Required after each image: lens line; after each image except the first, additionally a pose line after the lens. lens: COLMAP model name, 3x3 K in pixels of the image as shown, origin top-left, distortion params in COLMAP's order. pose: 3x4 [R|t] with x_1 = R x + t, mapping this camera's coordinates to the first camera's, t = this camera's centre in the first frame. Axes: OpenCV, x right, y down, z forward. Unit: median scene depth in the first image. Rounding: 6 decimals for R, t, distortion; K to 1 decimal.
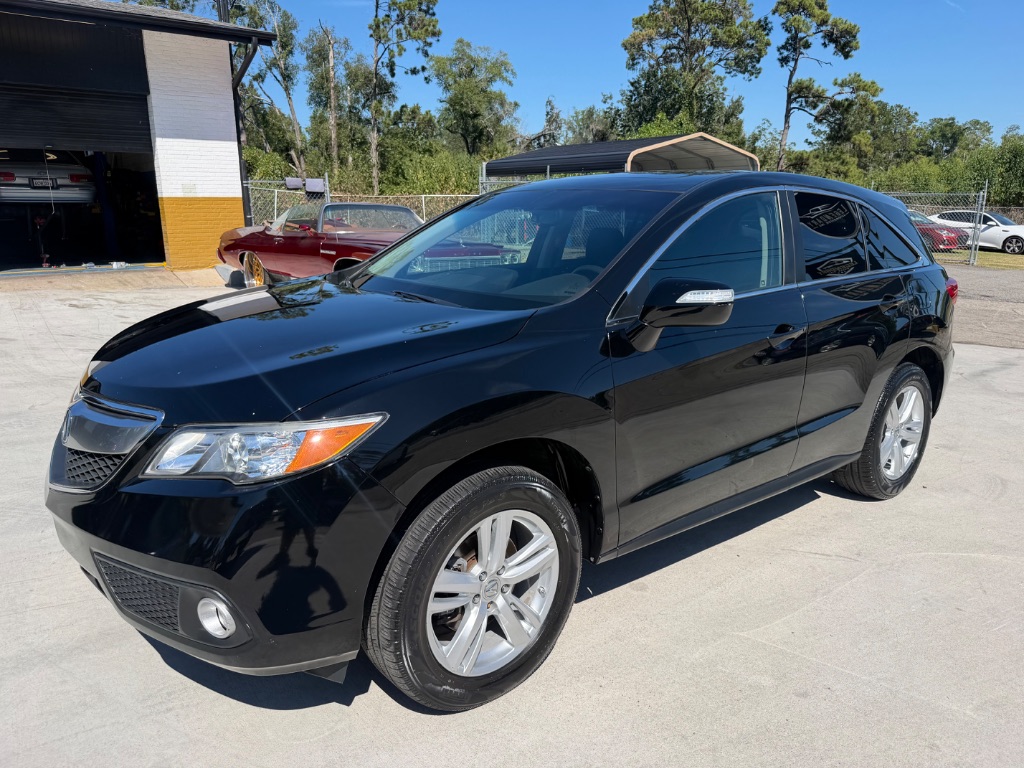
lens RADIAL K [[759.2, 0, 506.9], [0, 759.2, 383.9], [0, 0, 1]] dist [-0.002970, -0.013356]
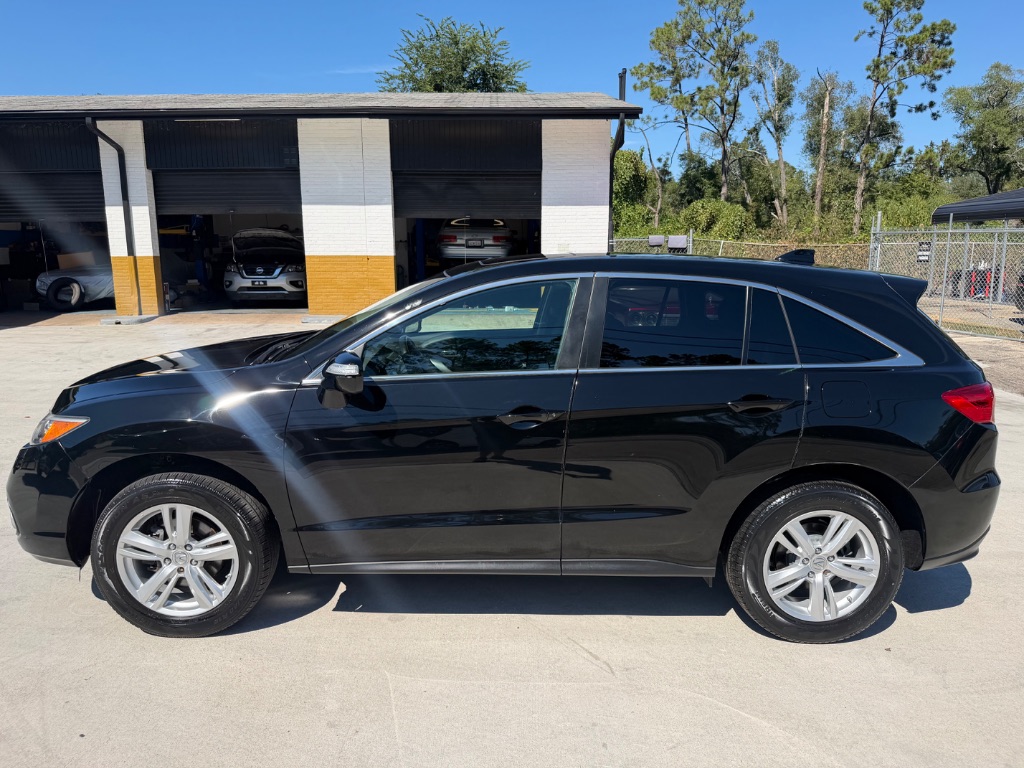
lens RADIAL K [[759.2, 0, 506.9], [0, 759.2, 383.9], [0, 0, 1]] dist [-0.002970, -0.013356]
pose [[0.783722, 0.101296, -0.612797, 0.082171], [-0.135752, 0.990694, -0.009854, -0.007388], [0.606096, 0.090911, 0.790179, 0.010529]]
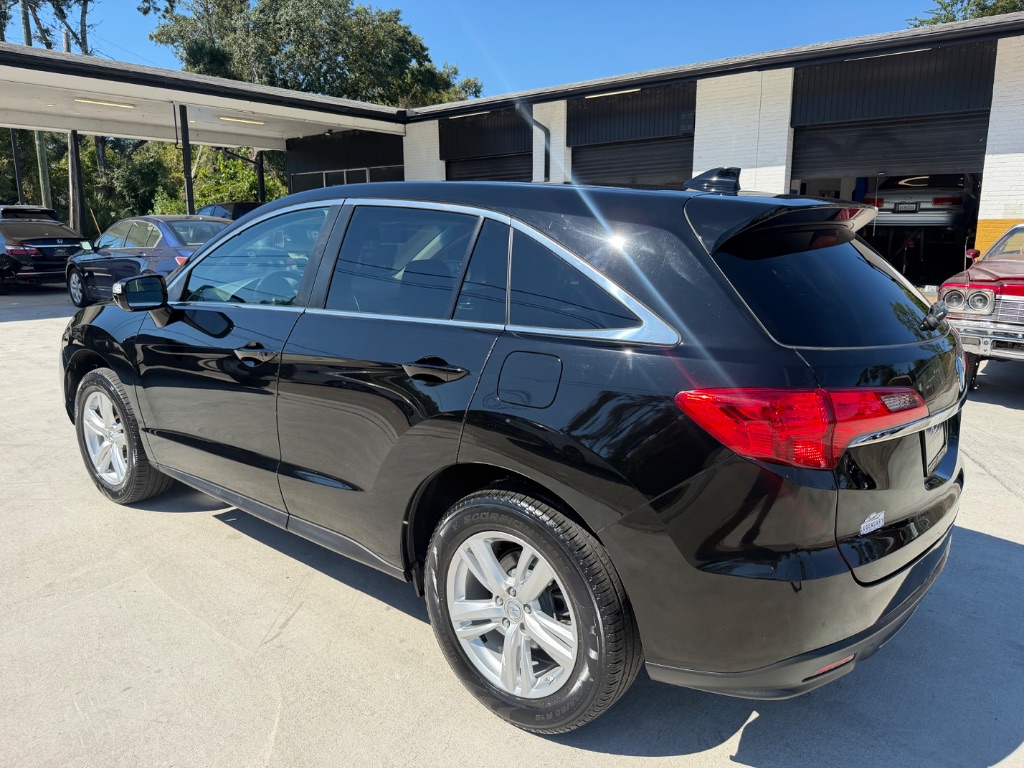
lens RADIAL K [[757.1, 0, 508.8], [0, 757.1, 379.4], [0, 0, 1]] dist [-0.004129, -0.007839]
pose [[0.162934, 0.179422, -0.970186, 0.119960], [-0.214731, 0.966203, 0.142623, -0.021226], [0.962986, 0.185091, 0.195955, 0.099098]]
